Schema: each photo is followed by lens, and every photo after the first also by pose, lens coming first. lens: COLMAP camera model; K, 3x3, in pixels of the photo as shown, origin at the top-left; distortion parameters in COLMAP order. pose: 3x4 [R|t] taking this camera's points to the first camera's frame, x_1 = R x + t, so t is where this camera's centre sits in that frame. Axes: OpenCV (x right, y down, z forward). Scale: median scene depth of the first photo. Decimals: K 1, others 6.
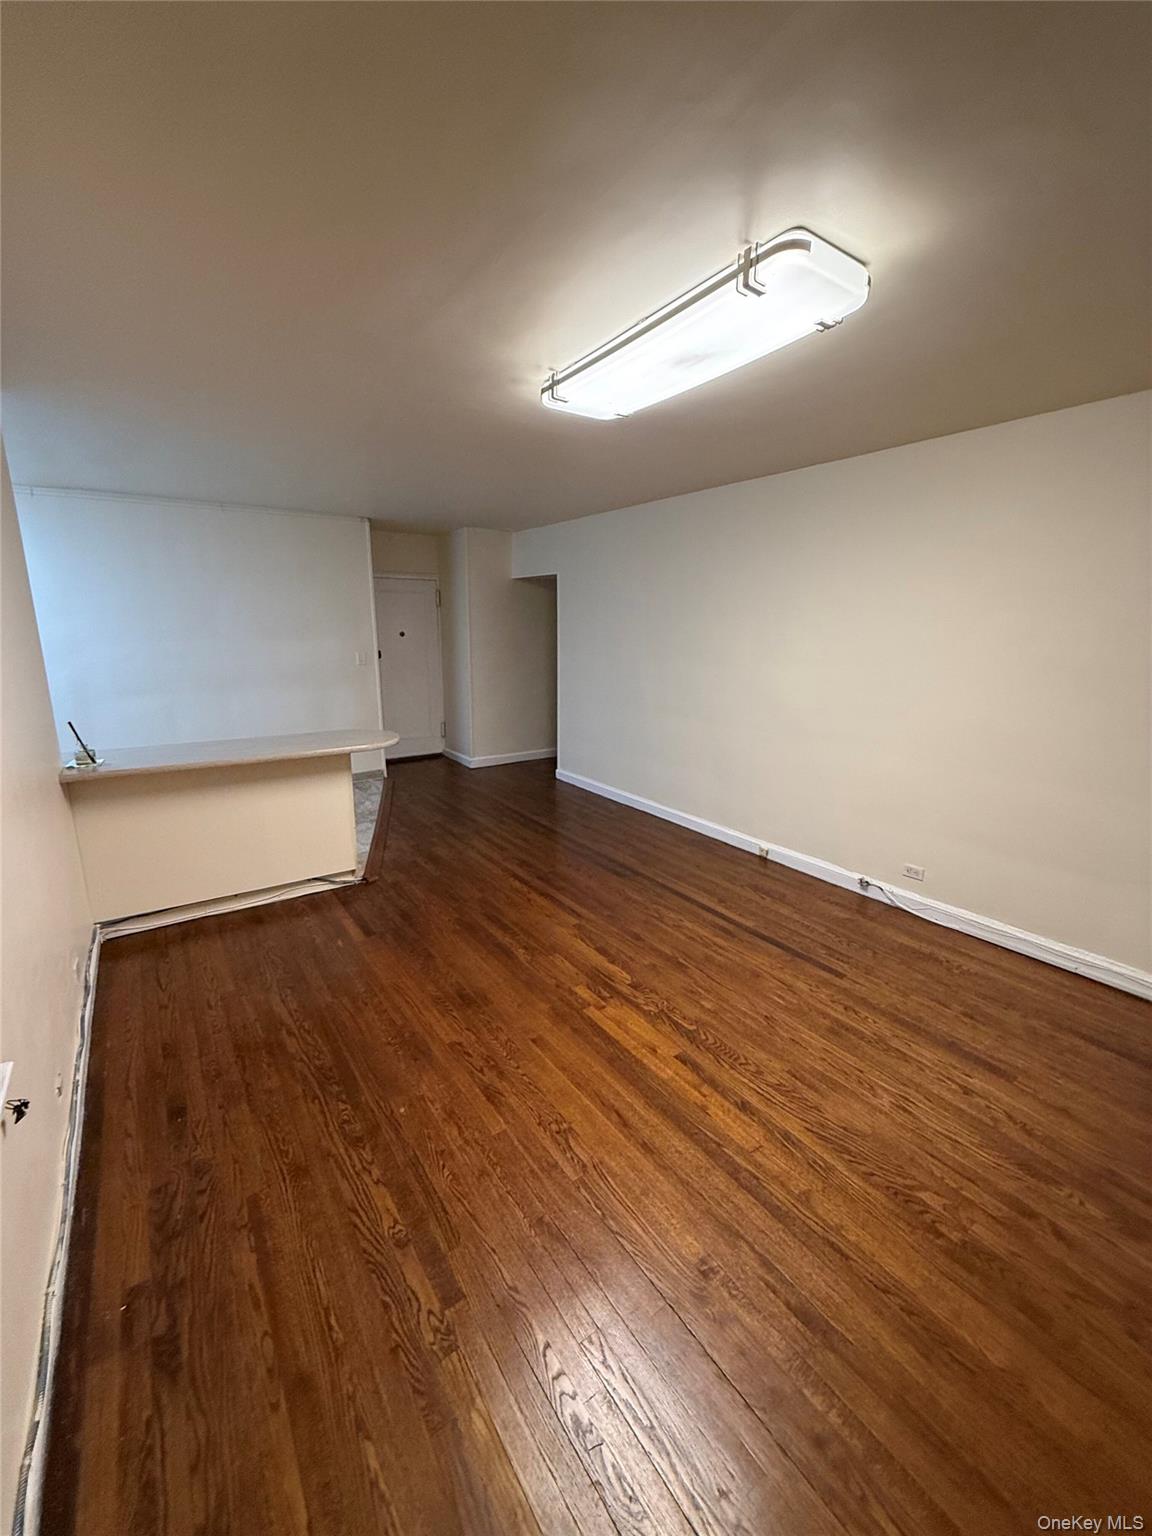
lens RADIAL K [[614.9, 0, 578.3], [0, 614.9, 767.8], [0, 0, 1]] dist [-0.001045, -0.000014]
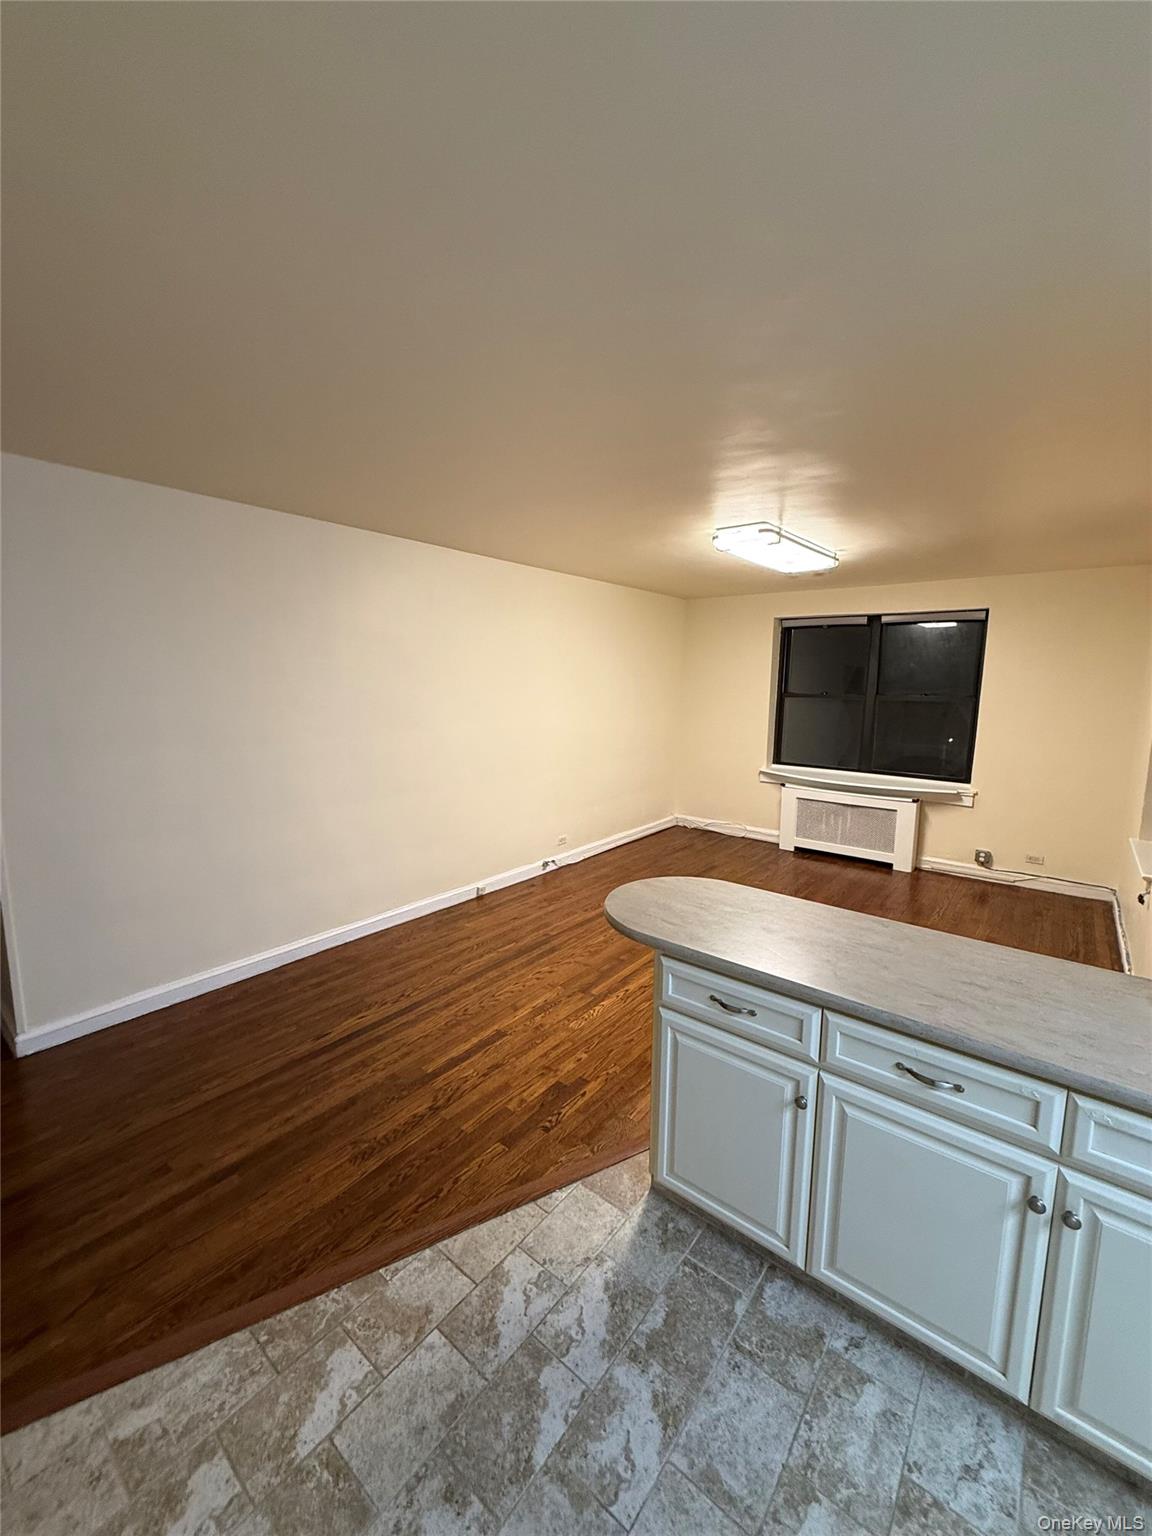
lens RADIAL K [[614.9, 0, 577.0], [0, 614.9, 765.6], [0, 0, 1]] dist [-0.001045, -0.000014]
pose [[-0.276233, -0.134839, 0.951585, -0.742750], [0.218878, 0.955265, 0.198898, -0.250862], [-0.935835, 0.263223, -0.234363, 1.054141]]
